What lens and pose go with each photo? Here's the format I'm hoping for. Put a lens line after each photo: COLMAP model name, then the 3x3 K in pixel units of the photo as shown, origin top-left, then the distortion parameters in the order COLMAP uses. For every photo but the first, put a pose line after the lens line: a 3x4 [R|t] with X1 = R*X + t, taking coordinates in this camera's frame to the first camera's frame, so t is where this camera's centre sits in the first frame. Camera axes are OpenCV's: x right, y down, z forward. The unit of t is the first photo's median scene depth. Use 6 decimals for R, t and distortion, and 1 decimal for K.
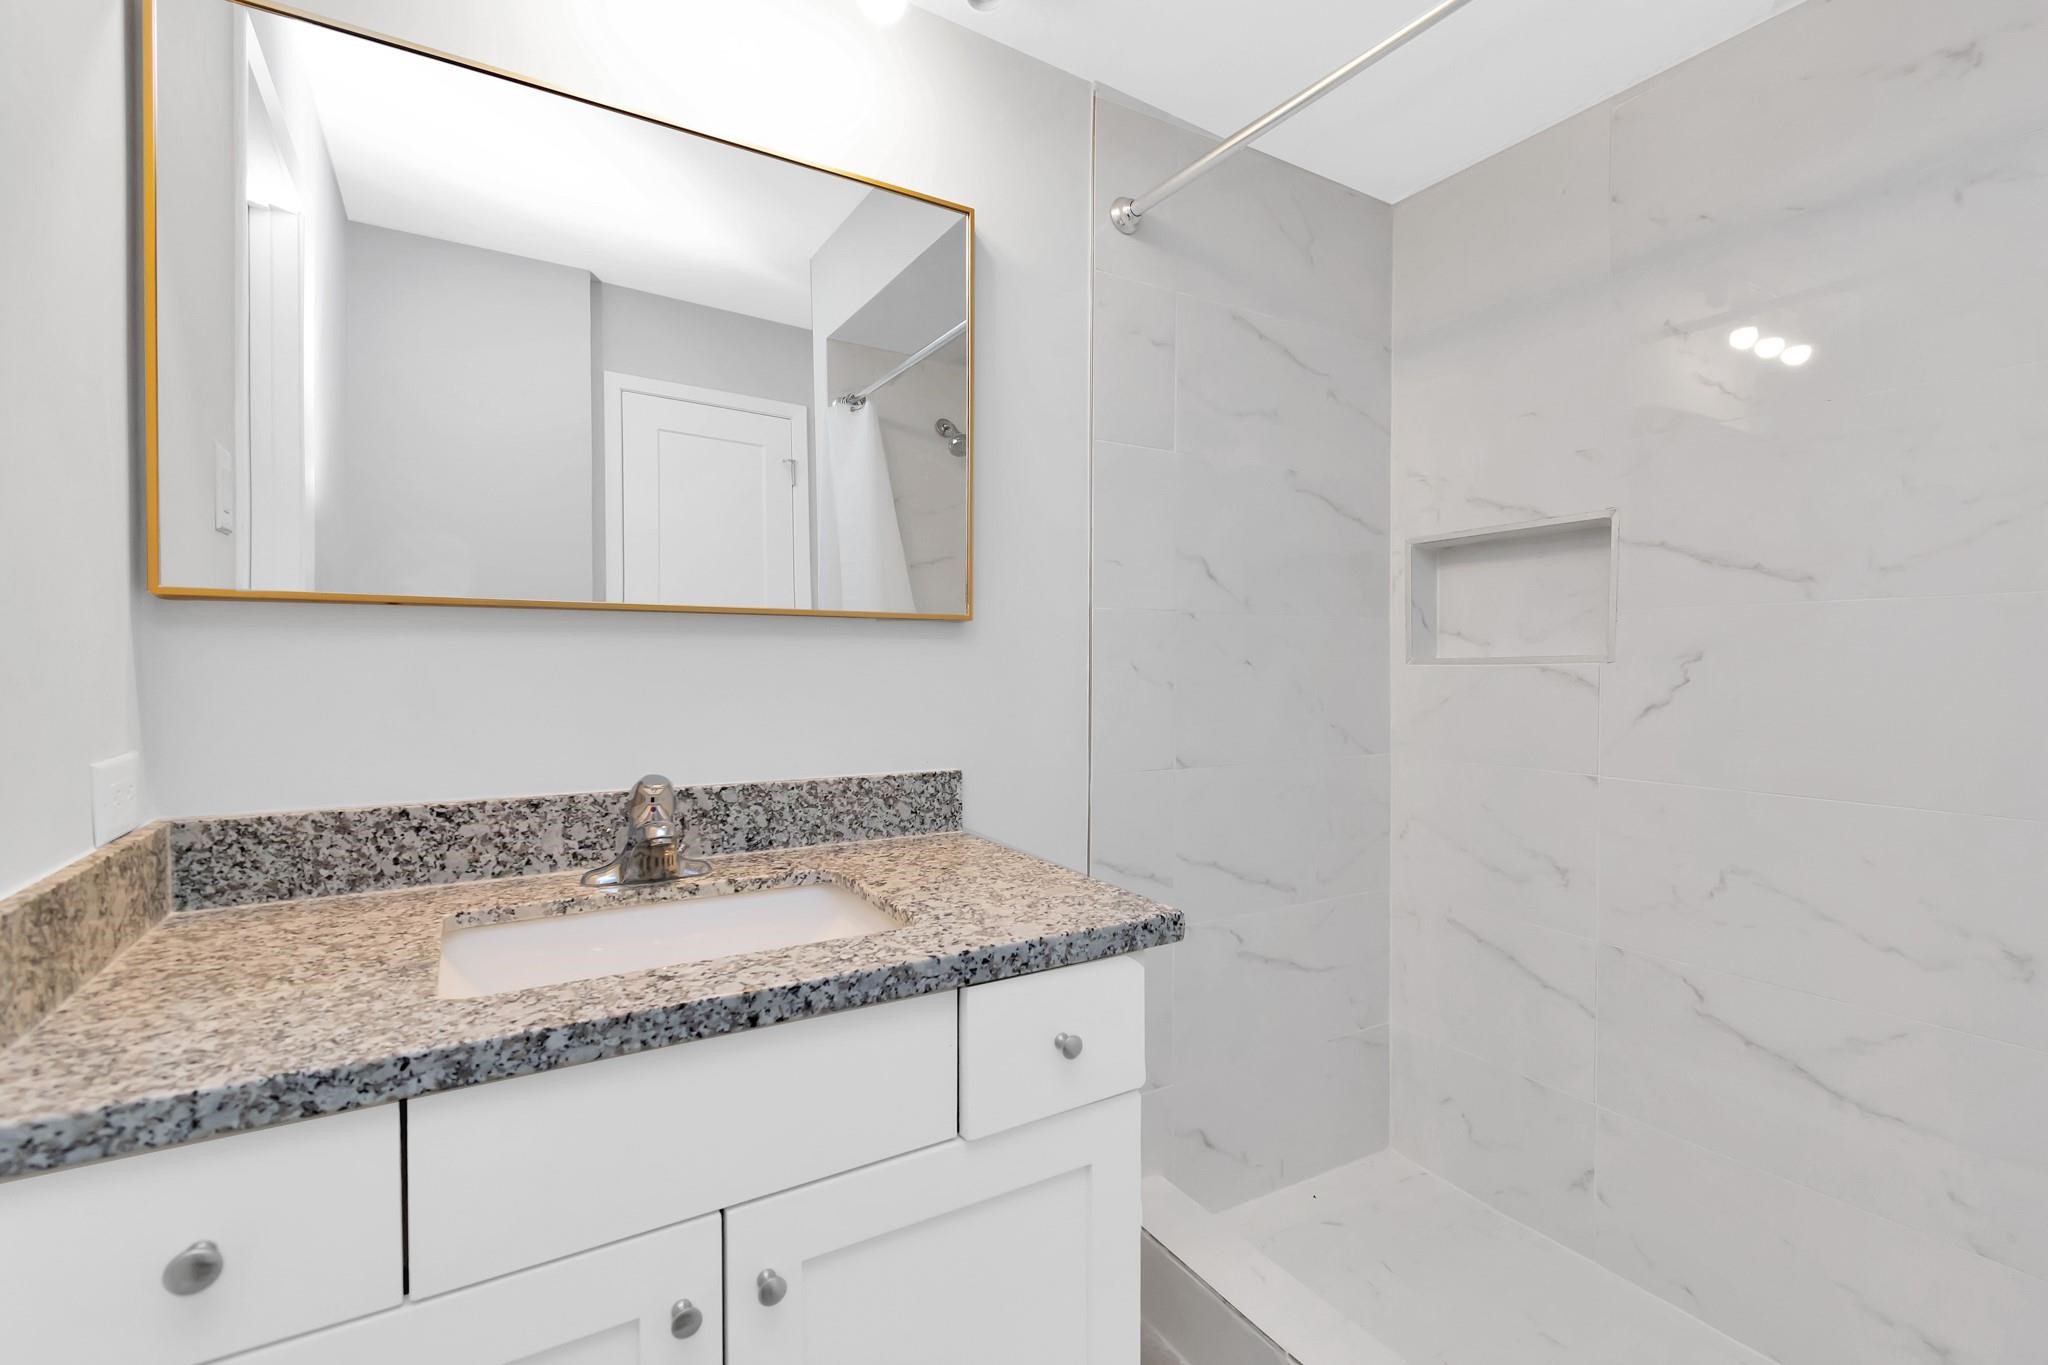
lens RADIAL K [[926.6, 0, 1058.5], [0, 926.6, 676.0], [0, 0, 1]] dist [0.000847, -0.001005]
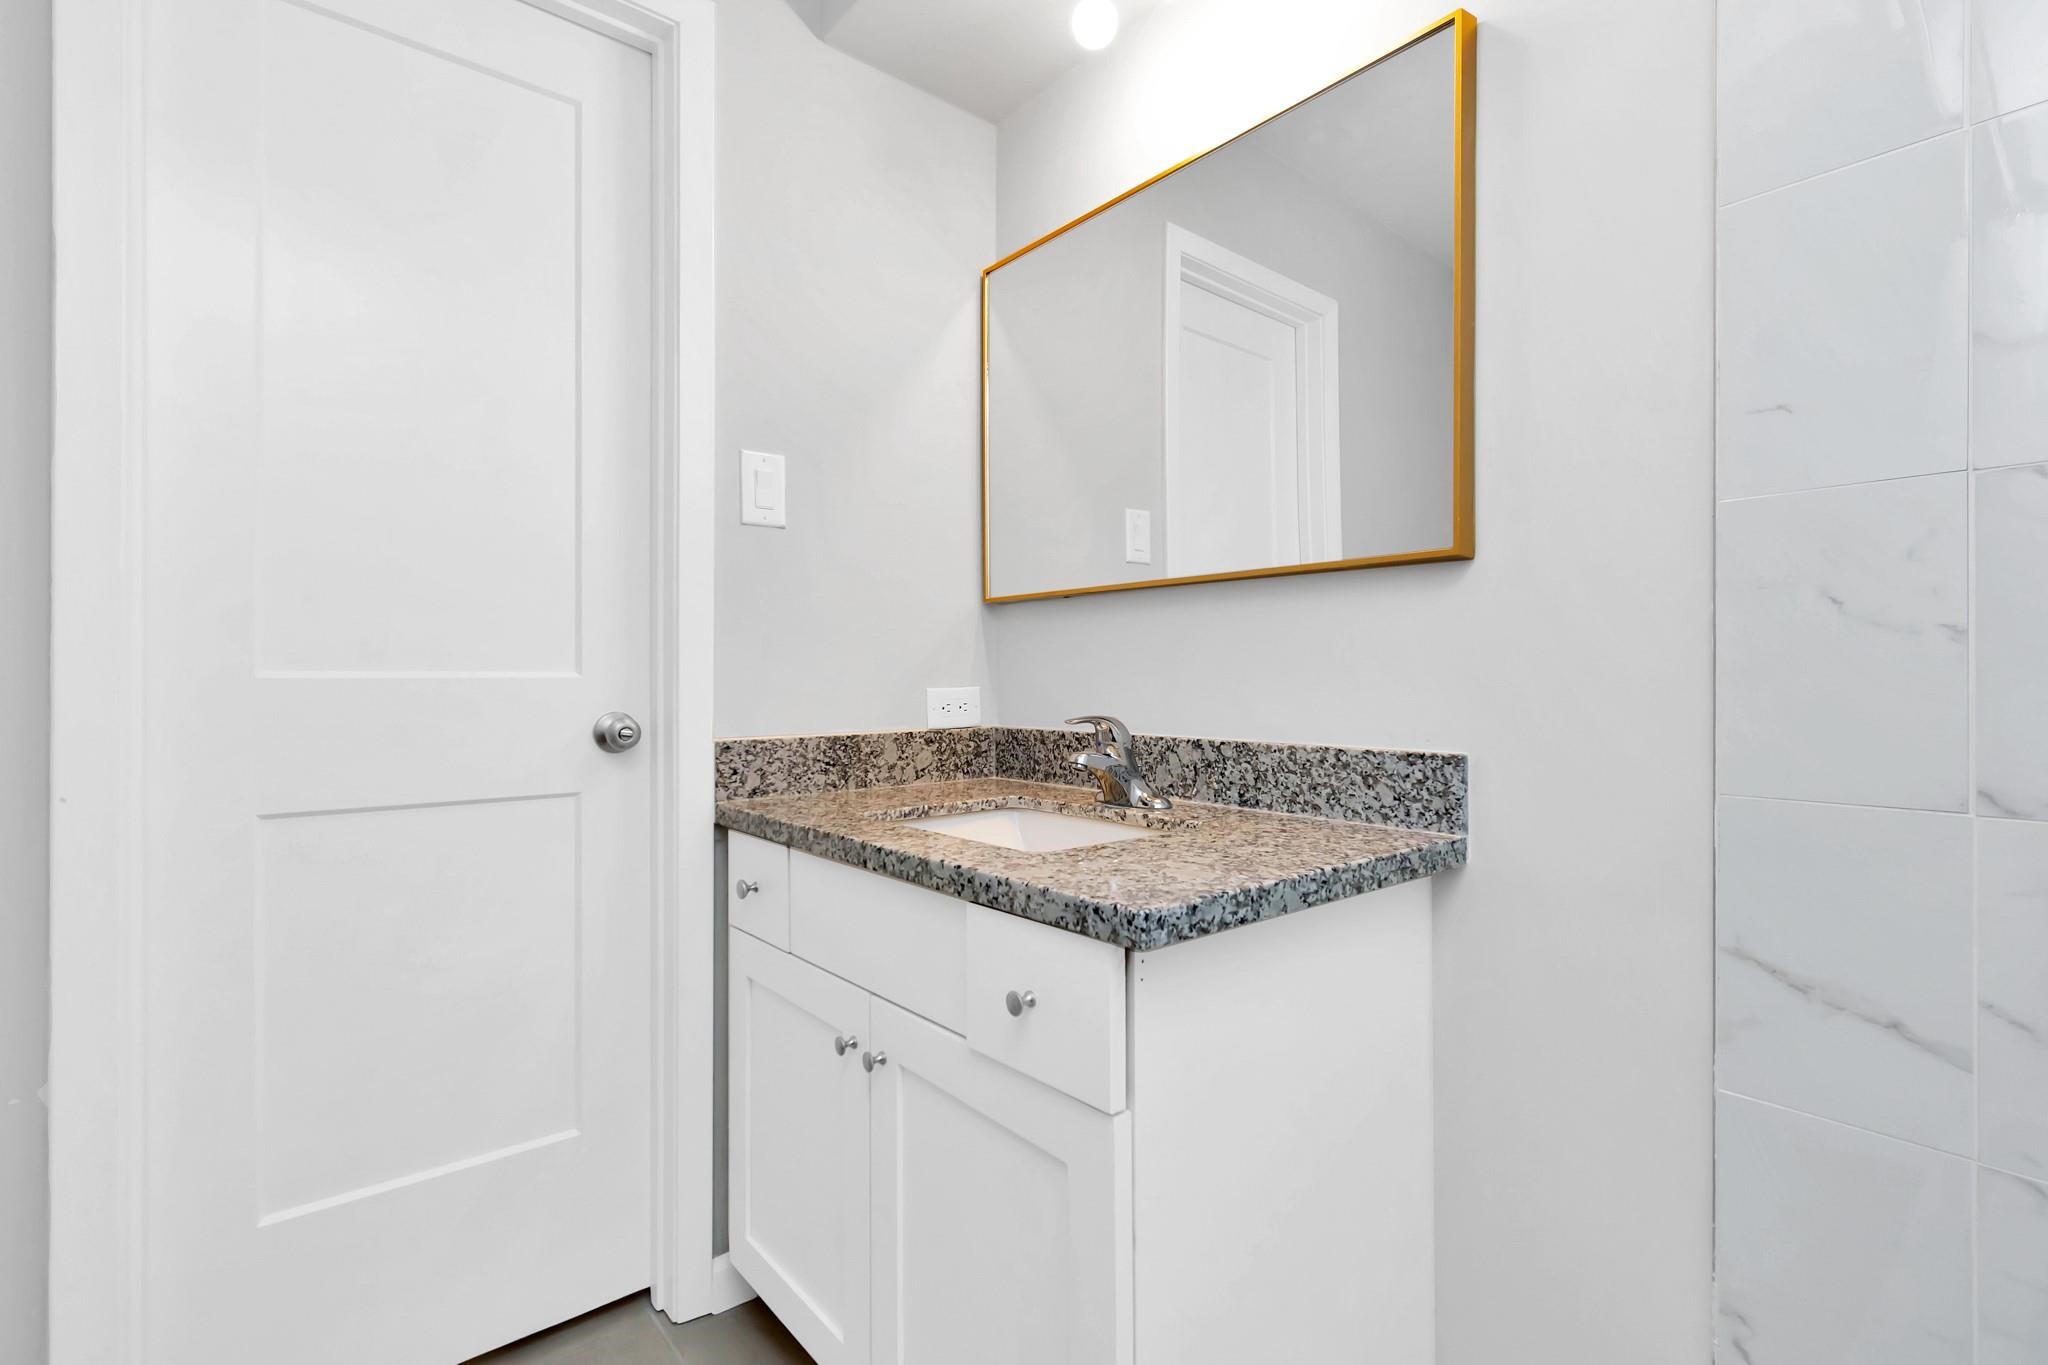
lens RADIAL K [[936.8, 0, 1064.0], [0, 936.8, 685.4], [0, 0, 1]] dist [0.001907, 0.000144]
pose [[0.155053, 0.000532, -0.987906, 0.682665], [-0.012481, 0.999921, -0.001420, 0.057053], [0.987827, 0.012550, 0.155048, 0.640430]]
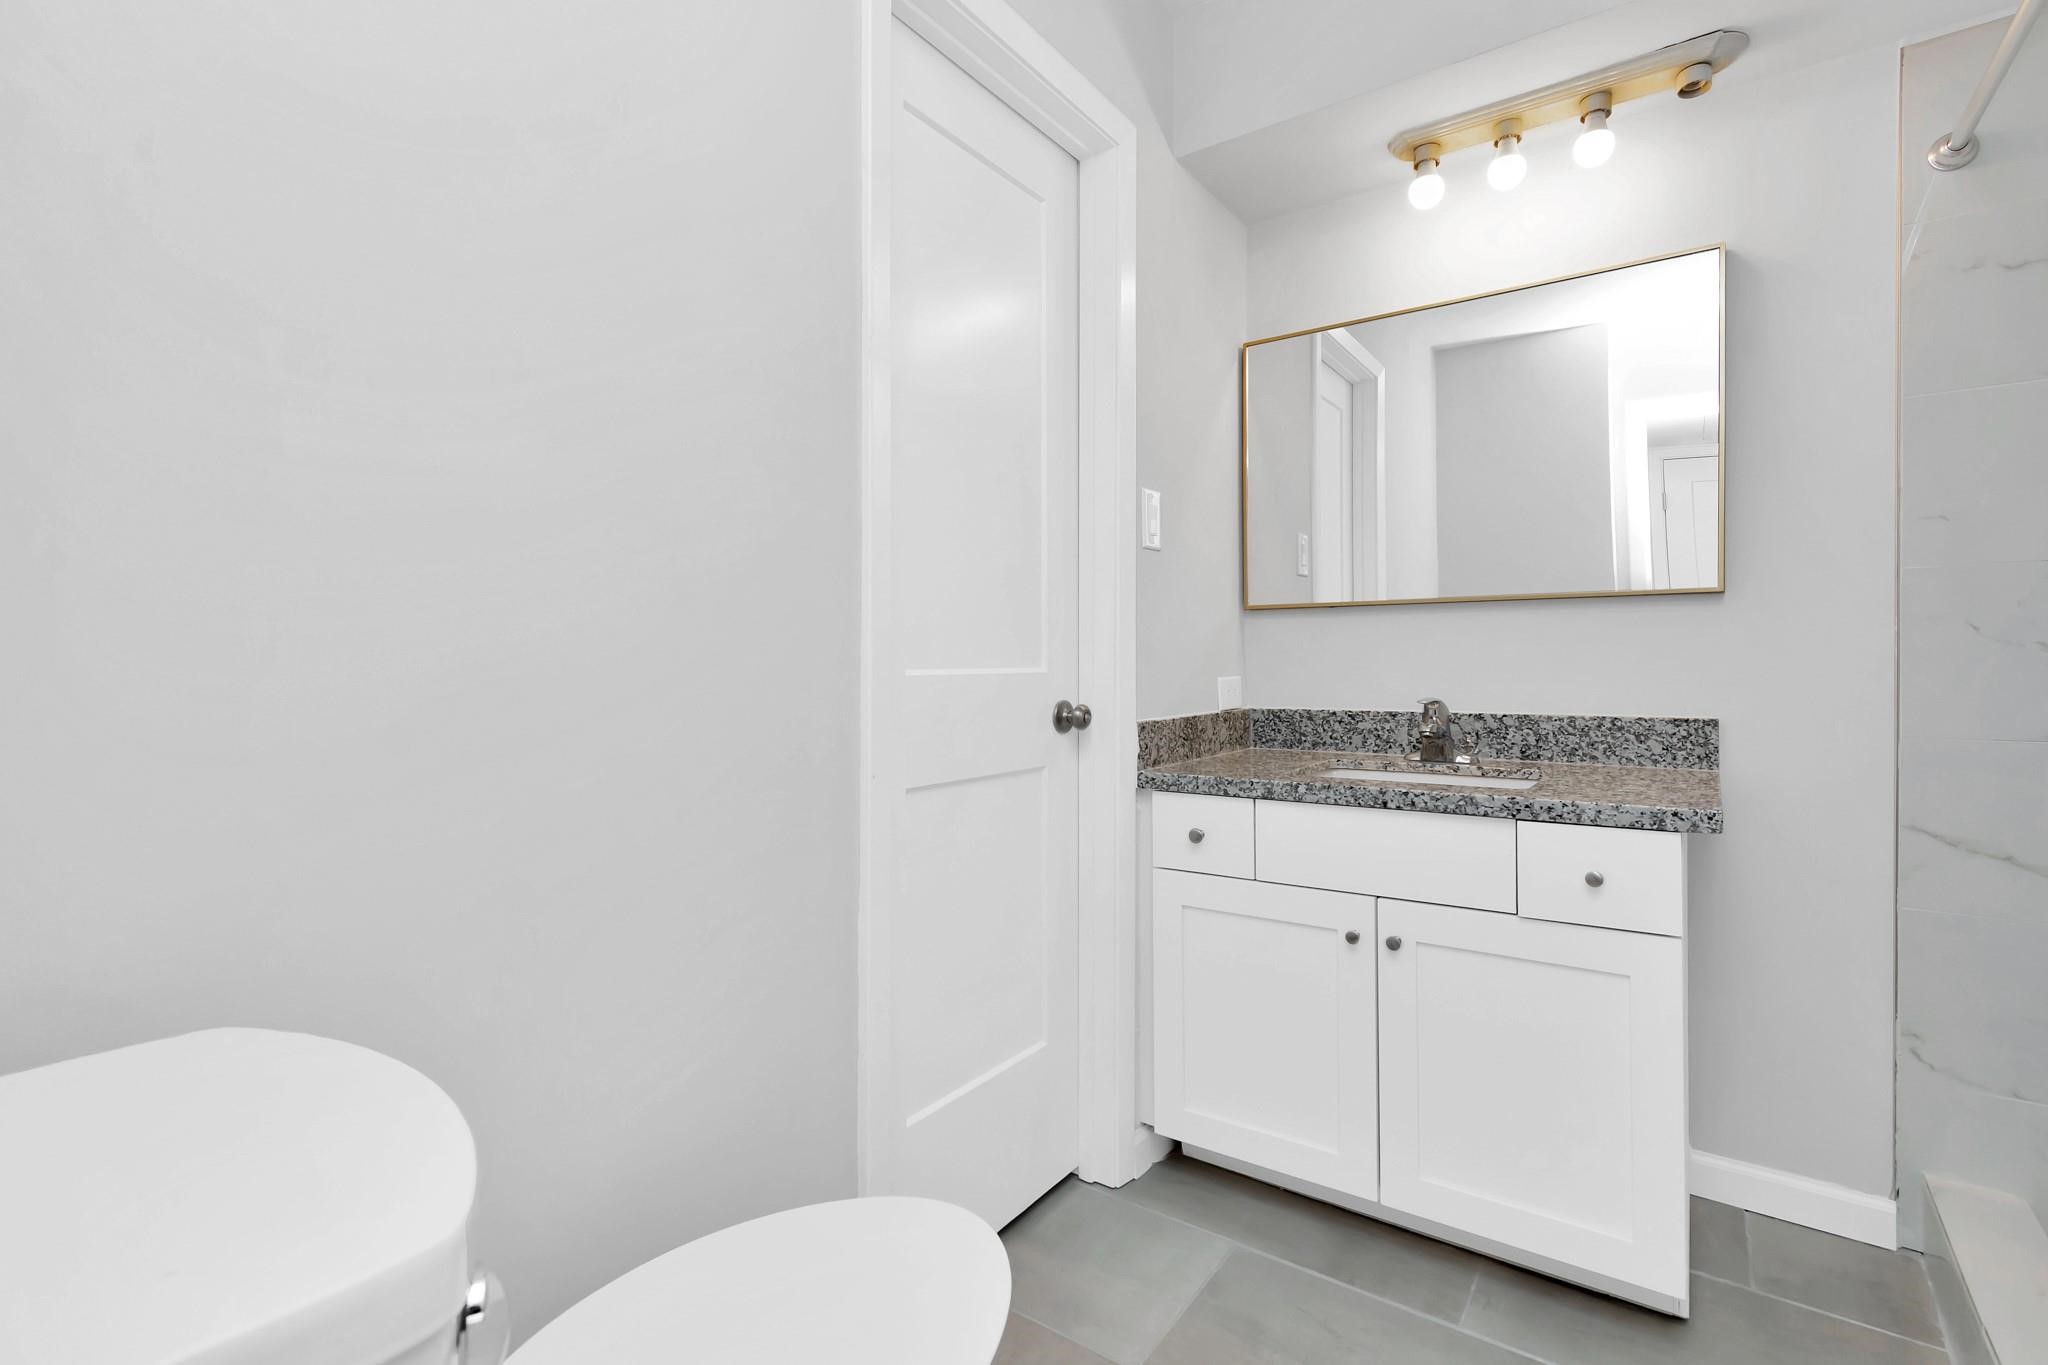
lens RADIAL K [[926.6, 0, 1058.5], [0, 926.6, 676.0], [0, 0, 1]] dist [0.000847, -0.001005]
pose [[0.389217, 0.006853, -0.921121, 0.745638], [-0.005019, 0.999973, 0.005319, 0.051039], [0.921133, 0.002553, 0.389241, -0.262965]]
